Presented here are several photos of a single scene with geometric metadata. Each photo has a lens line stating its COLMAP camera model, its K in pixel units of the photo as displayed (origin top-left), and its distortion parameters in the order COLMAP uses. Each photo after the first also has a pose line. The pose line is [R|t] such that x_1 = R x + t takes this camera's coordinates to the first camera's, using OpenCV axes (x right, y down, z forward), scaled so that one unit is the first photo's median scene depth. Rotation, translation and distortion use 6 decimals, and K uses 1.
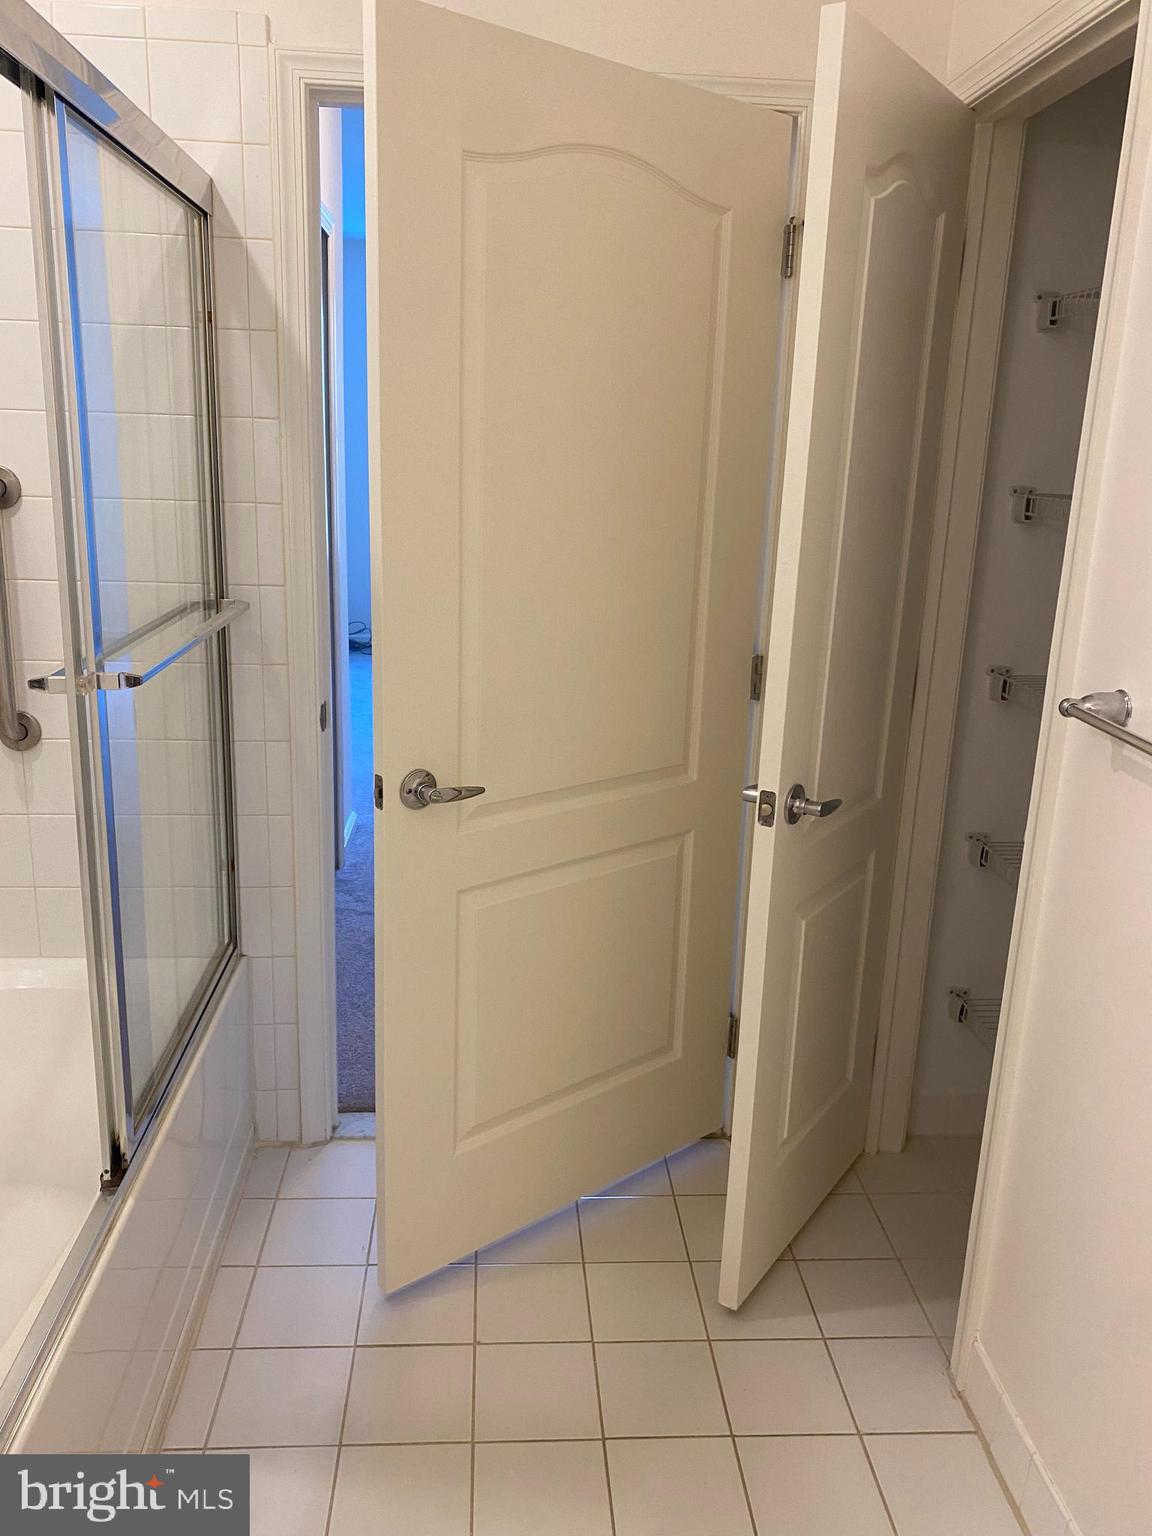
lens RADIAL K [[1167.3, 0, 571.3], [0, 1167.3, 752.0], [0, 0, 1]] dist [0.028029, -0.026656]
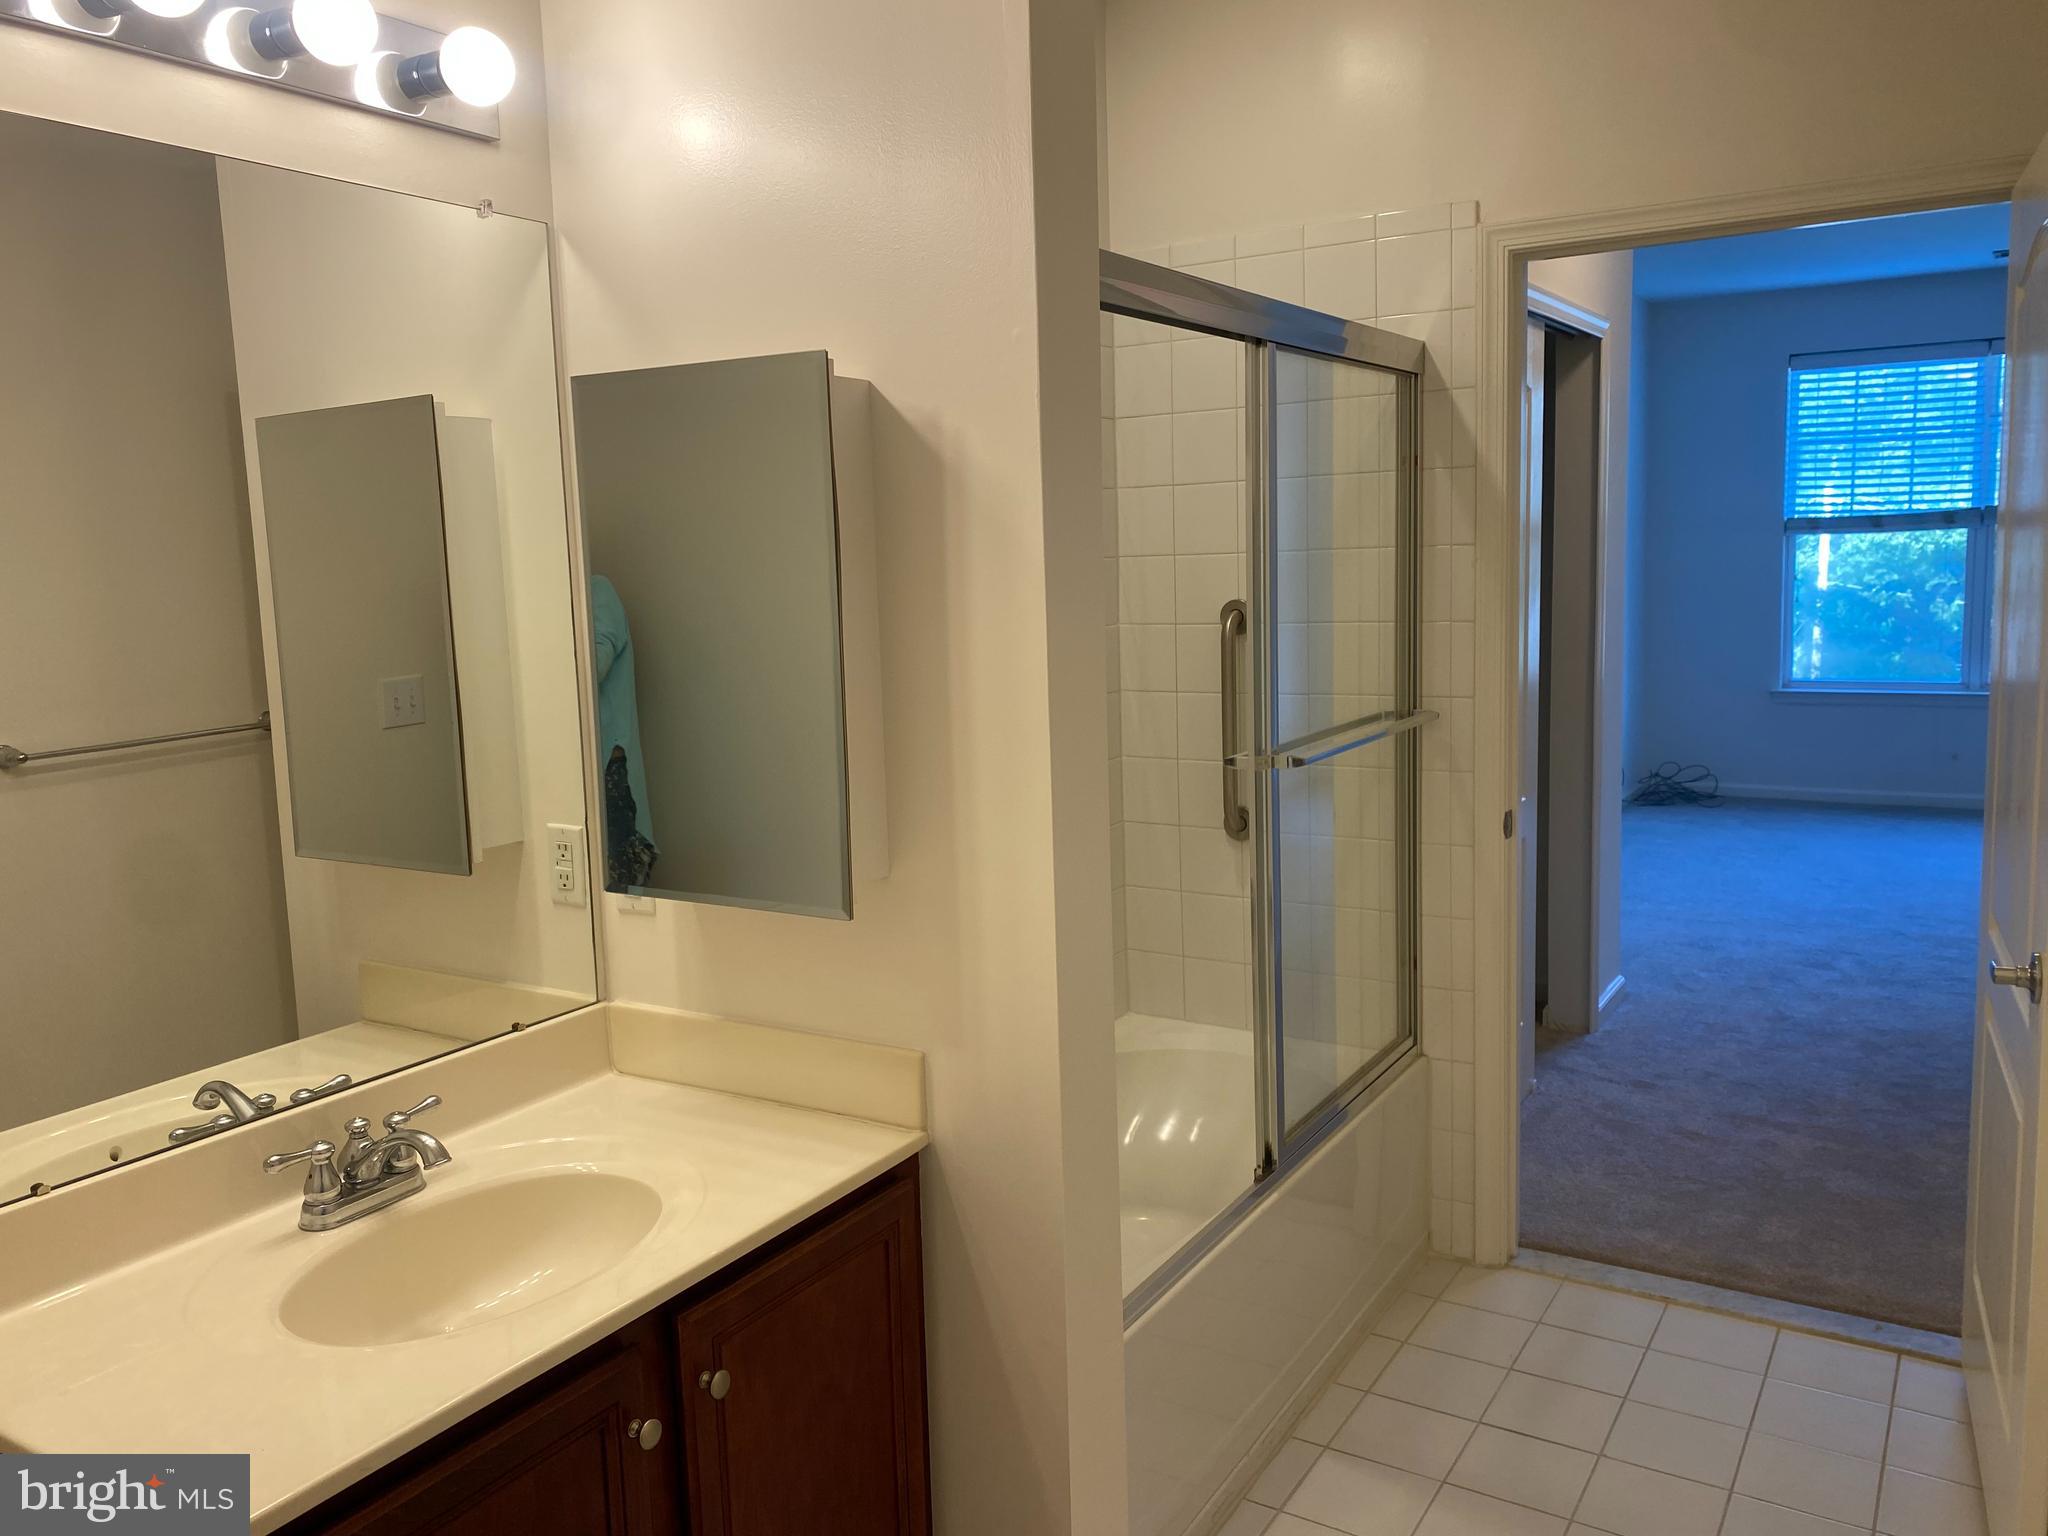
lens RADIAL K [[1556.4, 0, 1035.9], [0, 1556.4, 753.4], [0, 0, 1]] dist [0.028029, -0.026656]
pose [[0.809416, 0.012430, -0.587103, 0.268759], [-0.087091, 0.991261, -0.099083, 0.084408], [0.580741, 0.131331, 0.803425, -0.364630]]
